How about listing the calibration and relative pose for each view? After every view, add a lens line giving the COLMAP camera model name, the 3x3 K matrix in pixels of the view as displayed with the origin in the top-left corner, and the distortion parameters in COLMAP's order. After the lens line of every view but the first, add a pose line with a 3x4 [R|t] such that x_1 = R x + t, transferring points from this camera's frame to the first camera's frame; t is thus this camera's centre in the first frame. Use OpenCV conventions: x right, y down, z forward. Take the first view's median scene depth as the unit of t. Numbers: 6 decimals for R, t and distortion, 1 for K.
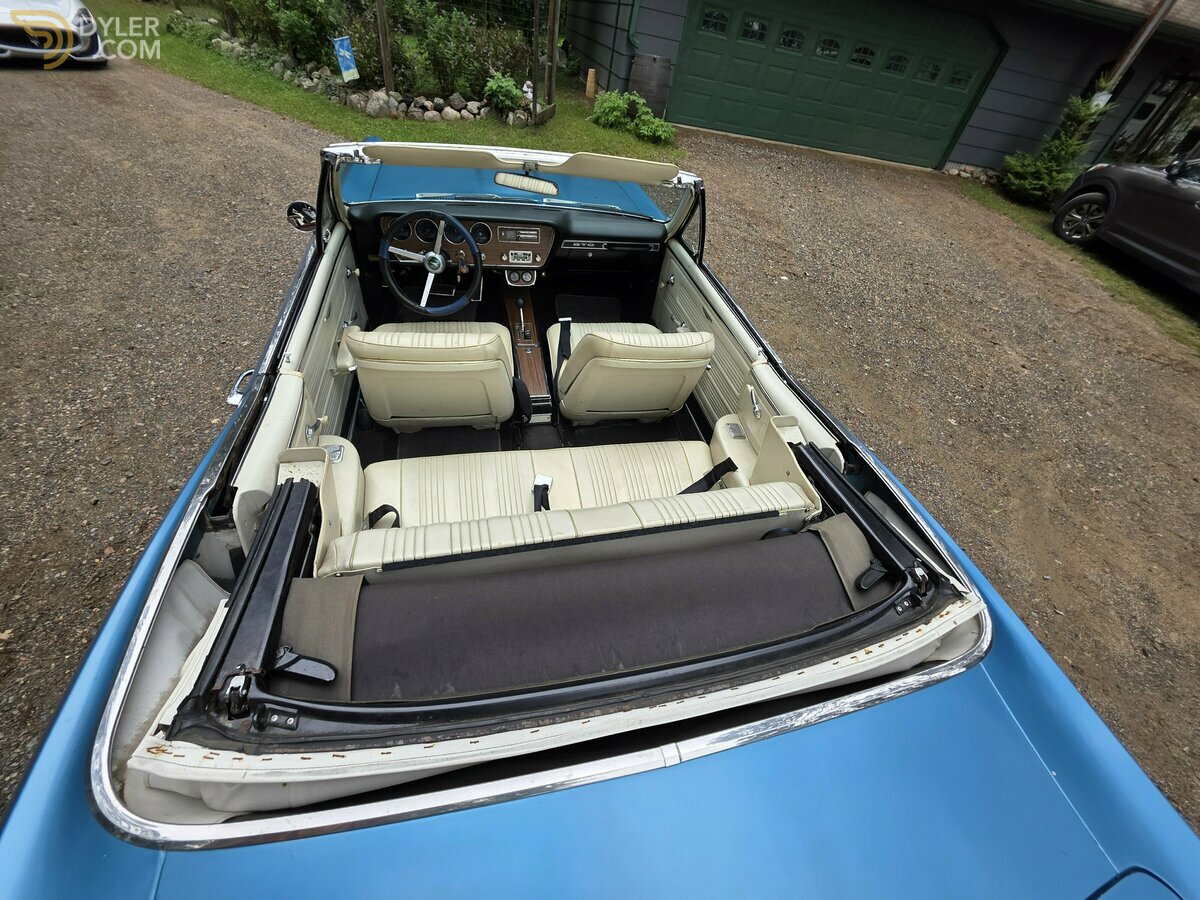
lens RADIAL K [[480.7, 0, 610.4], [0, 480.7, 438.1], [0, 0, 1]] dist [0.000461, -0.000671]
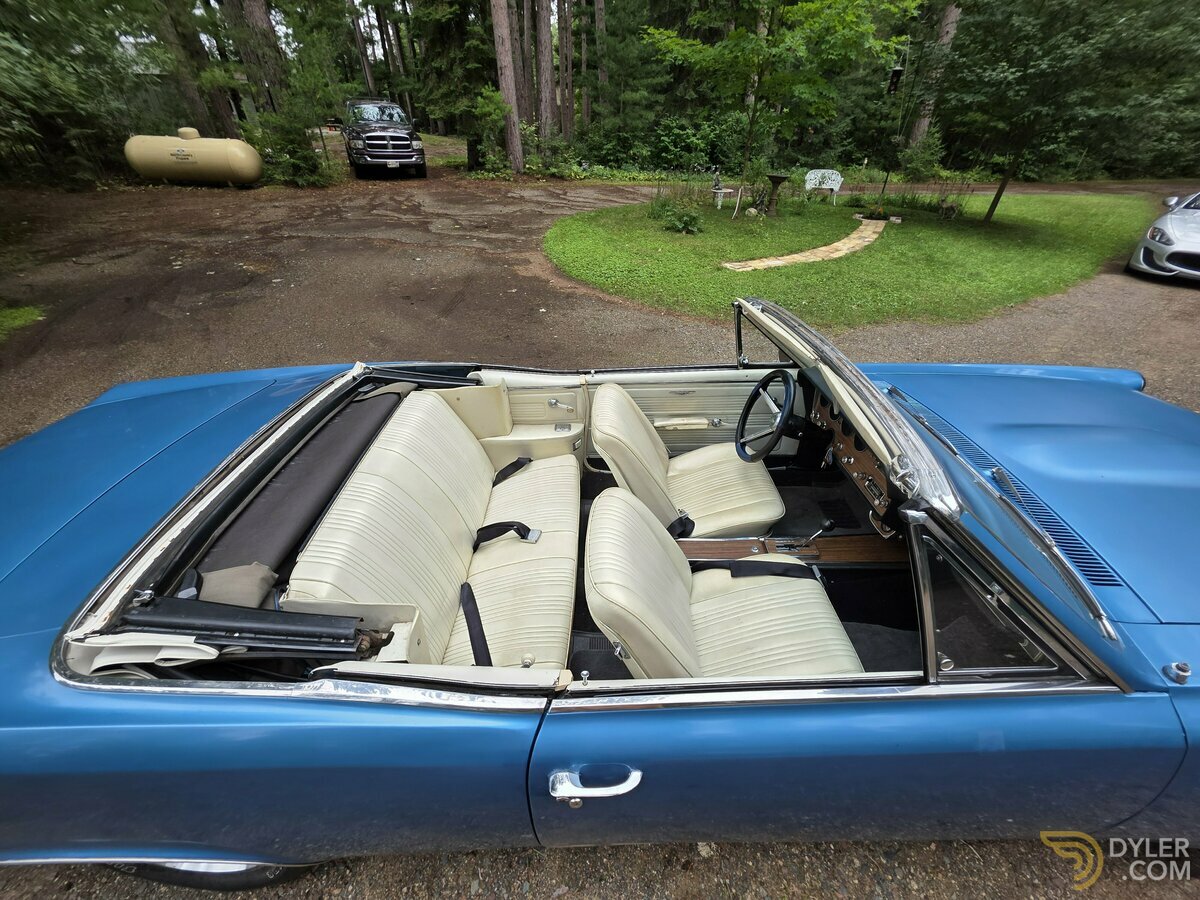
lens RADIAL K [[480.7, 0, 607.8], [0, 480.7, 450.8], [0, 0, 1]] dist [0.000461, -0.000671]
pose [[-0.210583, 0.419433, -0.883024, 0.481835], [-0.685287, 0.580840, 0.439324, -0.419198], [0.697163, 0.697639, 0.165117, 0.510653]]
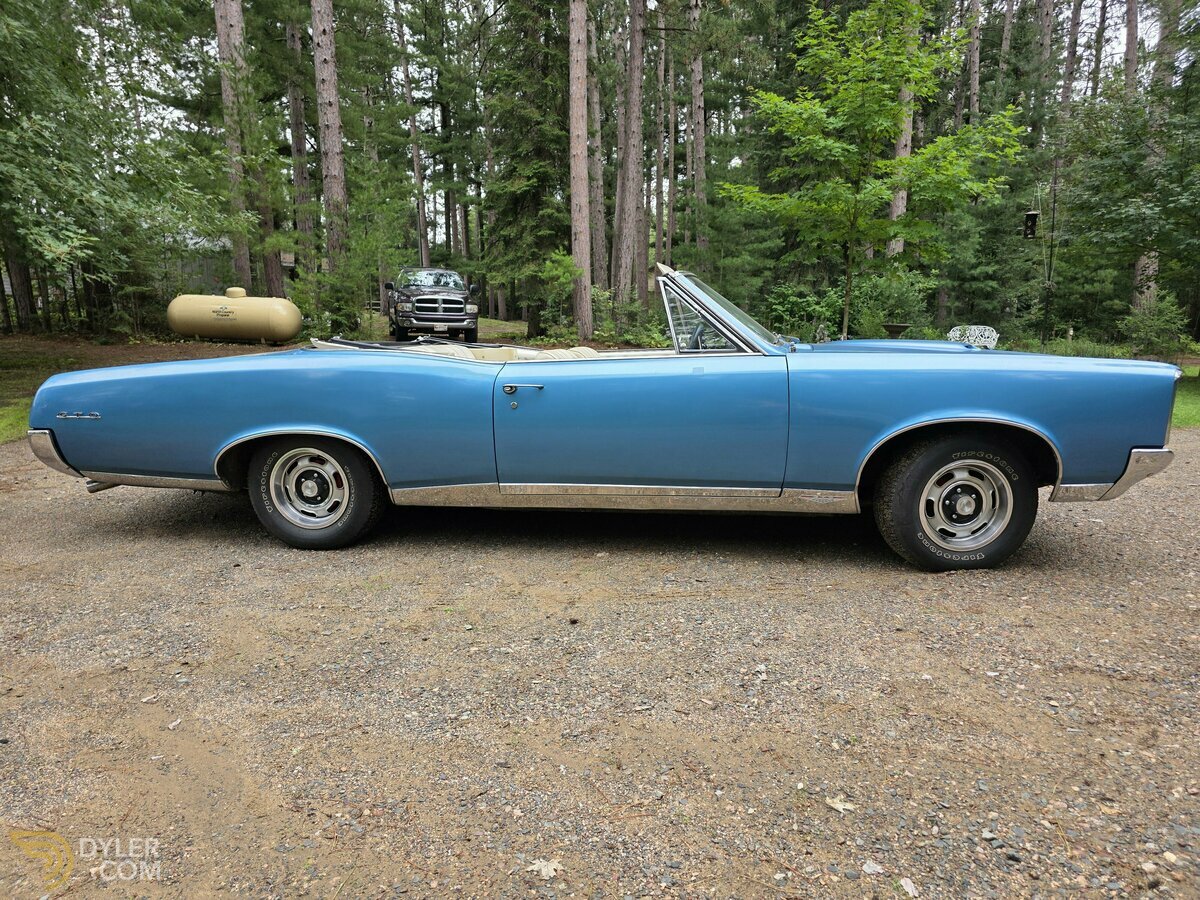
lens RADIAL K [[773.6, 0, 594.0], [0, 773.6, 459.4], [0, 0, 1]] dist [0.038911, -0.014383]
pose [[-0.366768, 0.026956, -0.929922, 1.230273], [-0.665443, 0.690933, 0.282484, -0.464093], [0.650128, 0.722416, -0.235475, 1.061268]]
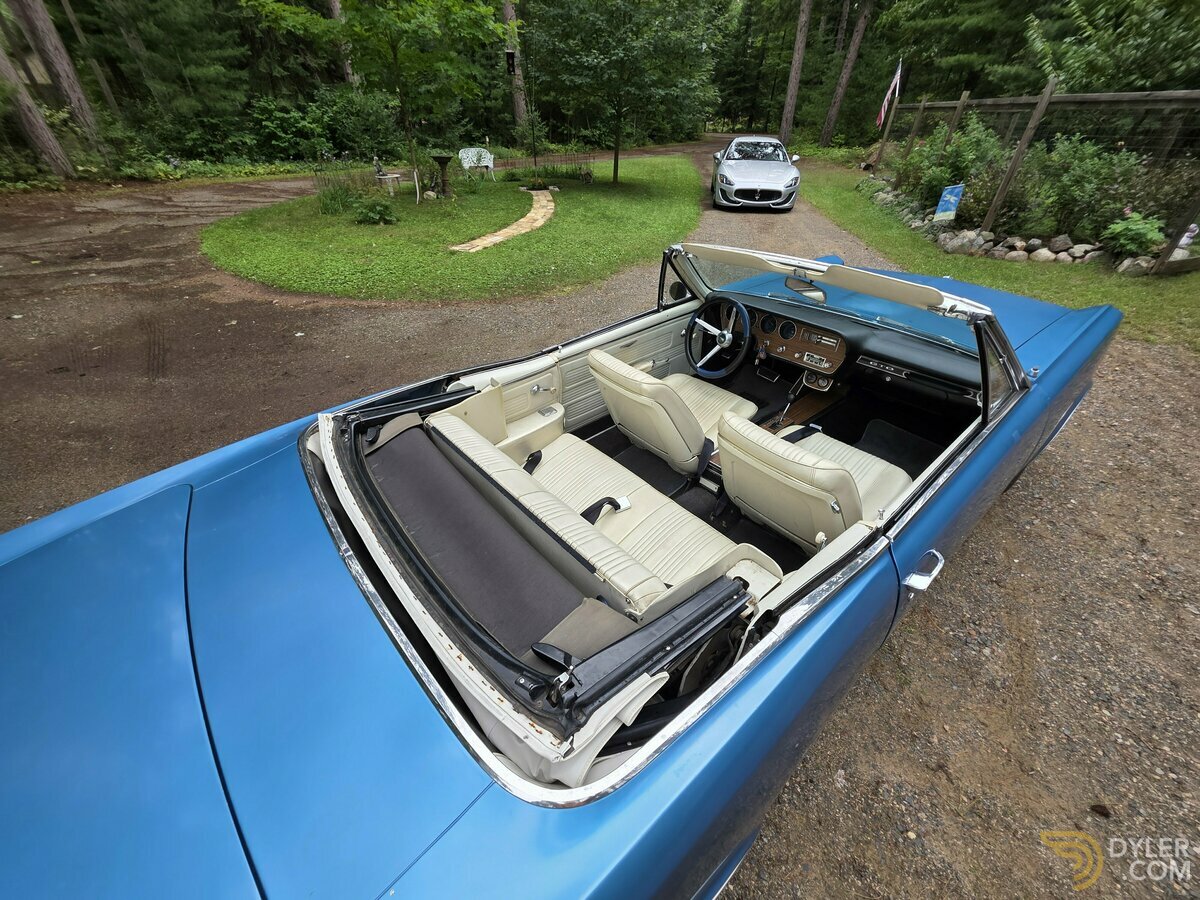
lens RADIAL K [[480.7, 0, 612.4], [0, 480.7, 447.9], [0, 0, 1]] dist [0.000461, -0.000671]
pose [[0.453442, 0.386633, -0.803060, 0.474711], [-0.544079, 0.833730, 0.094189, -0.075584], [0.705952, 0.394219, 0.588407, 0.153379]]
